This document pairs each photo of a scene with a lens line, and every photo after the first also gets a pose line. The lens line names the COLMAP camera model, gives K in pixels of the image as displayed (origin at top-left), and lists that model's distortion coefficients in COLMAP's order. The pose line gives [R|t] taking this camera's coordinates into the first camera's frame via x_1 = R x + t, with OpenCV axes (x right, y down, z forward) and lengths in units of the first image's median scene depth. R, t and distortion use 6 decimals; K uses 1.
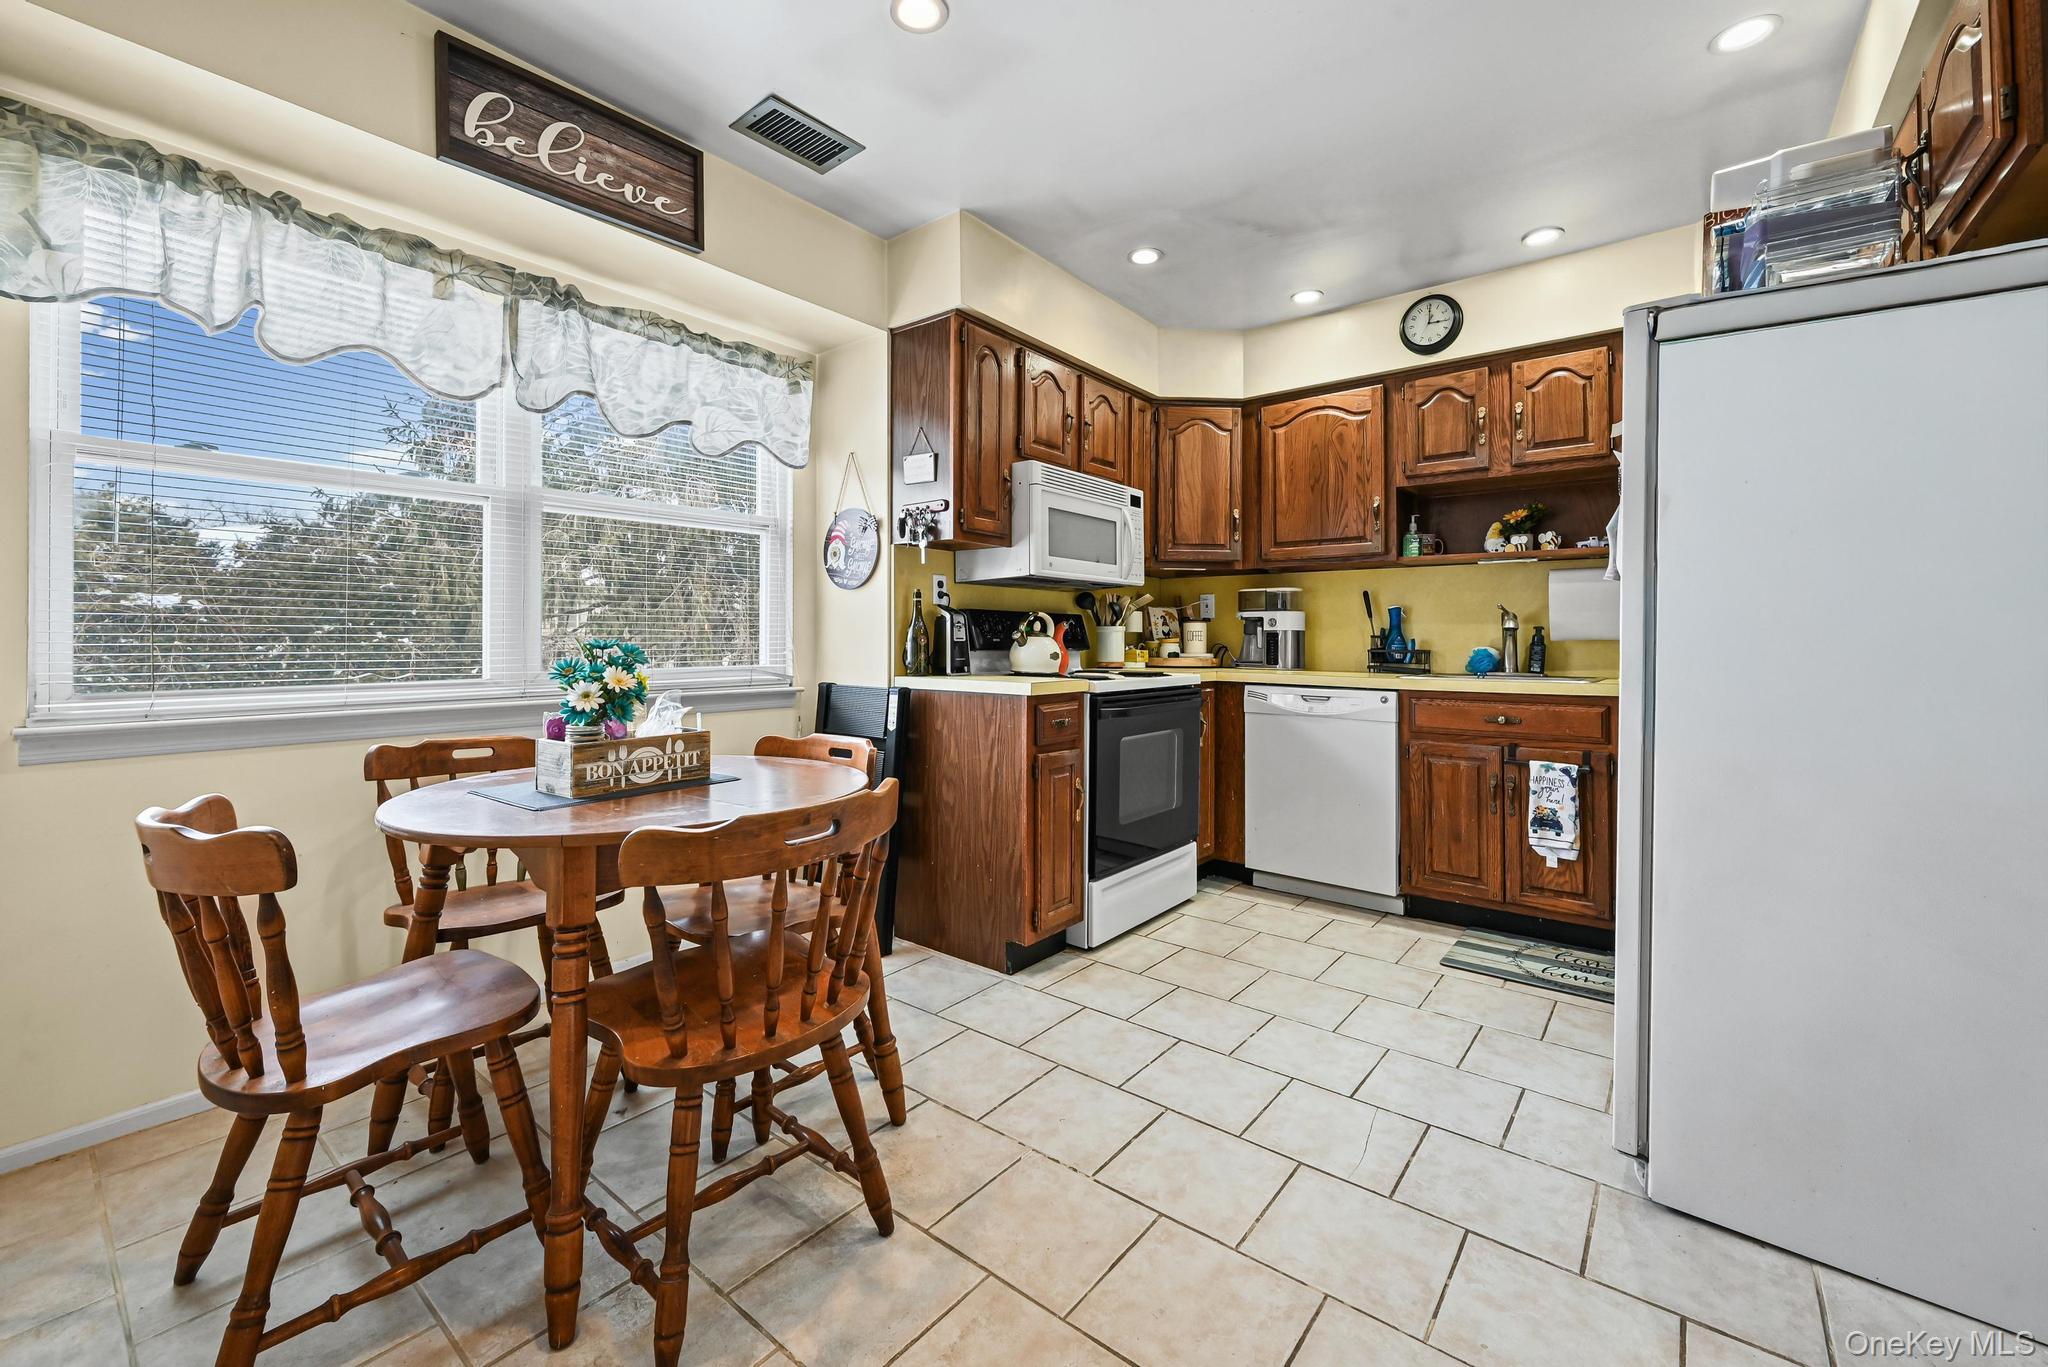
lens RADIAL K [[838.1, 0, 1028.2], [0, 838.1, 629.4], [0, 0, 1]] dist [0.002347, 0.000806]
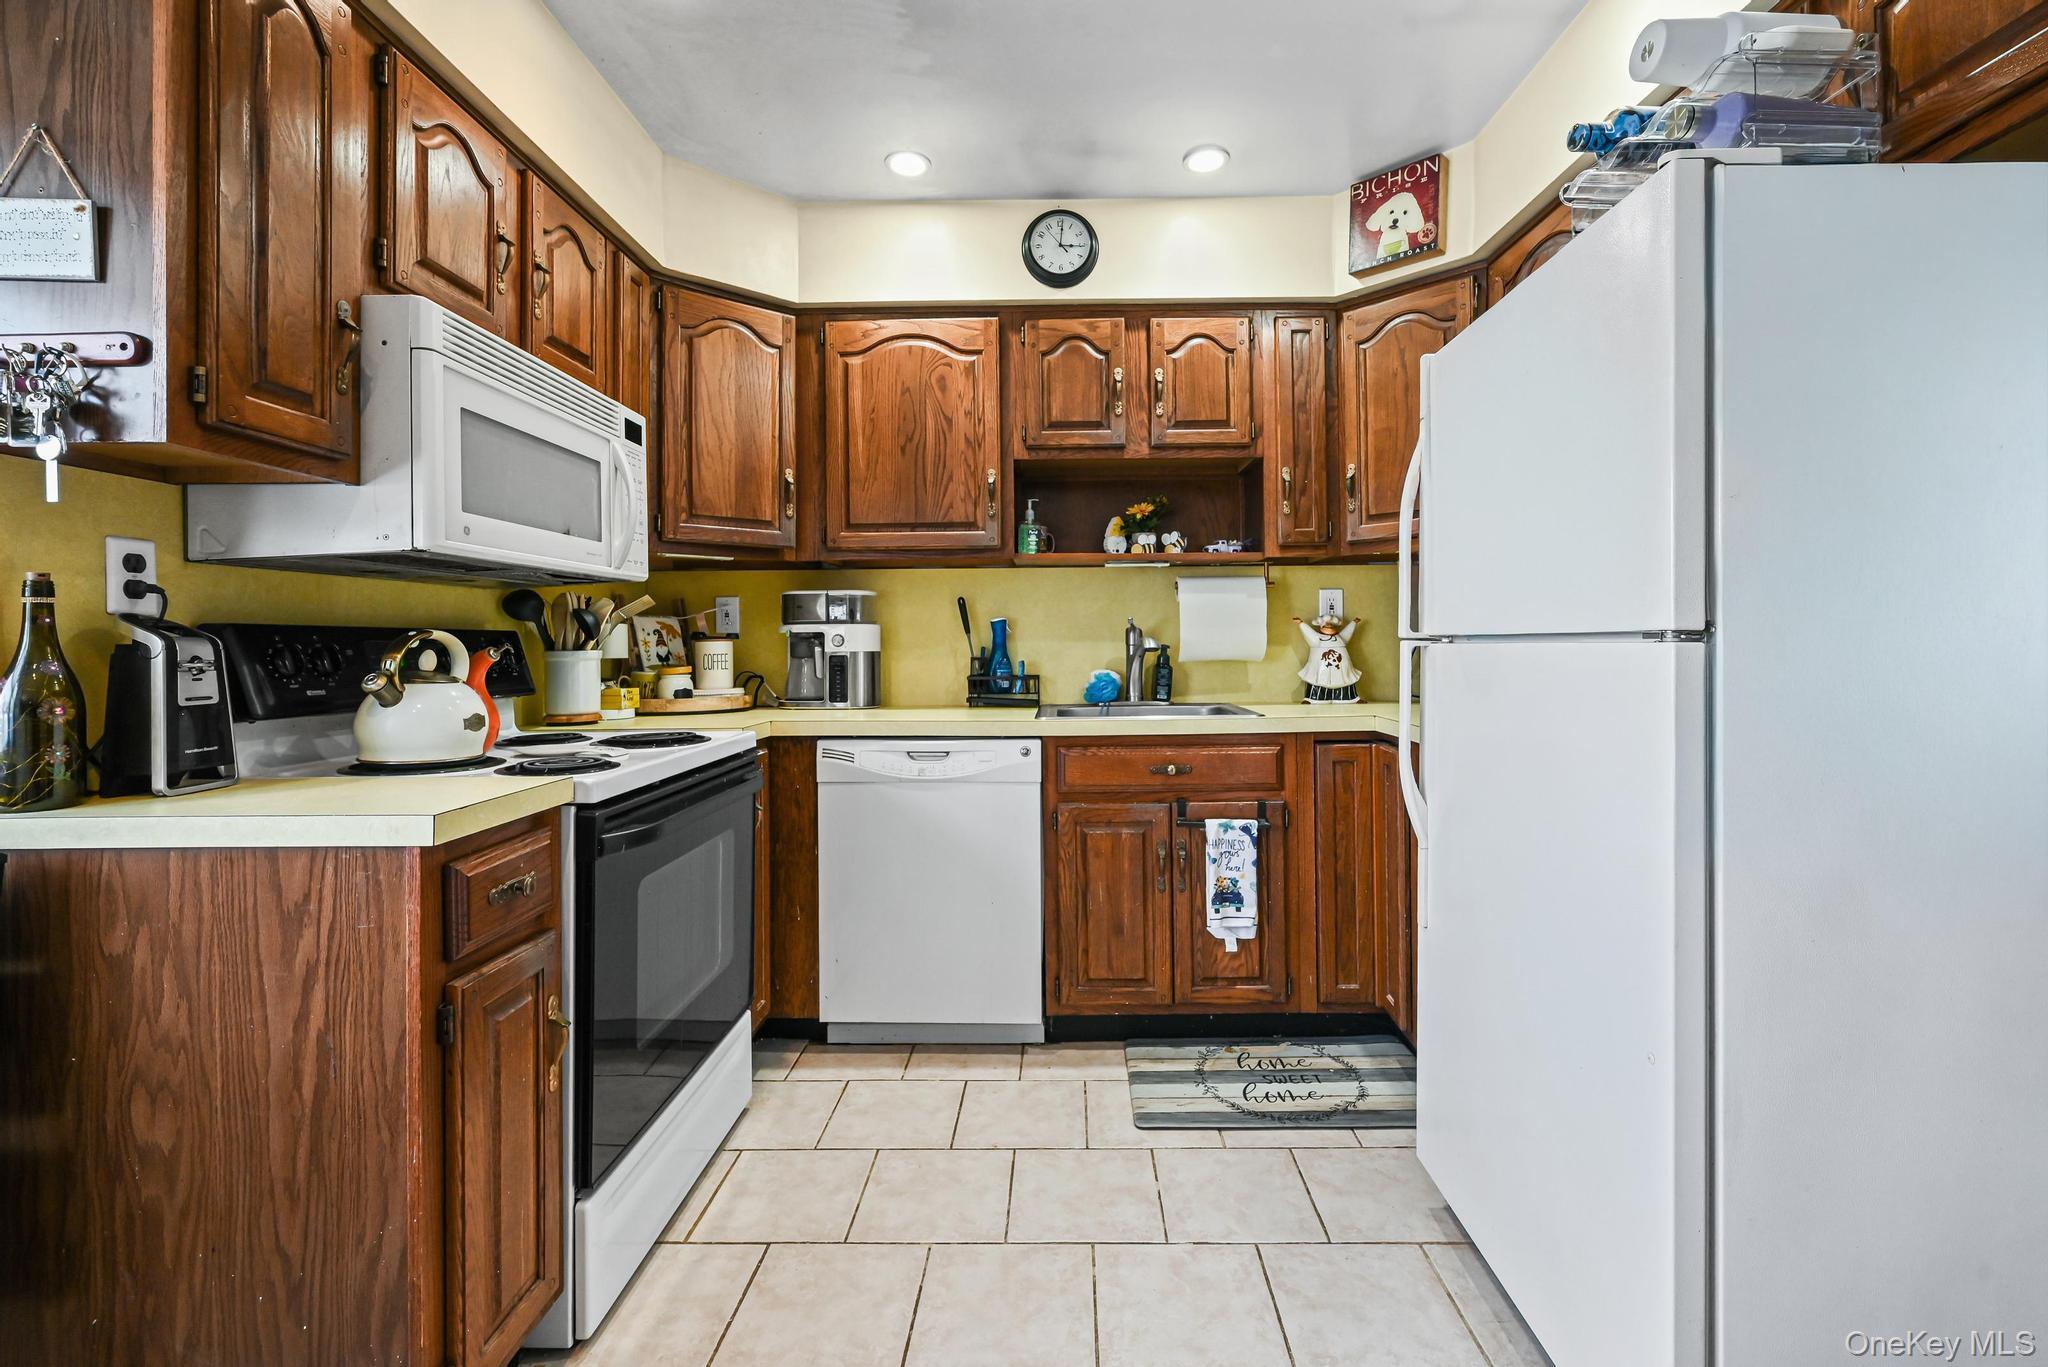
lens RADIAL K [[892.5, 0, 1064.9], [0, 892.5, 632.7], [0, 0, 1]] dist [-0.002675, 0.000506]
pose [[0.785729, -0.005277, 0.618548, -0.018284], [0.005448, 0.999984, 0.001611, -0.018685], [-0.618546, 0.002104, 0.785745, 0.388734]]
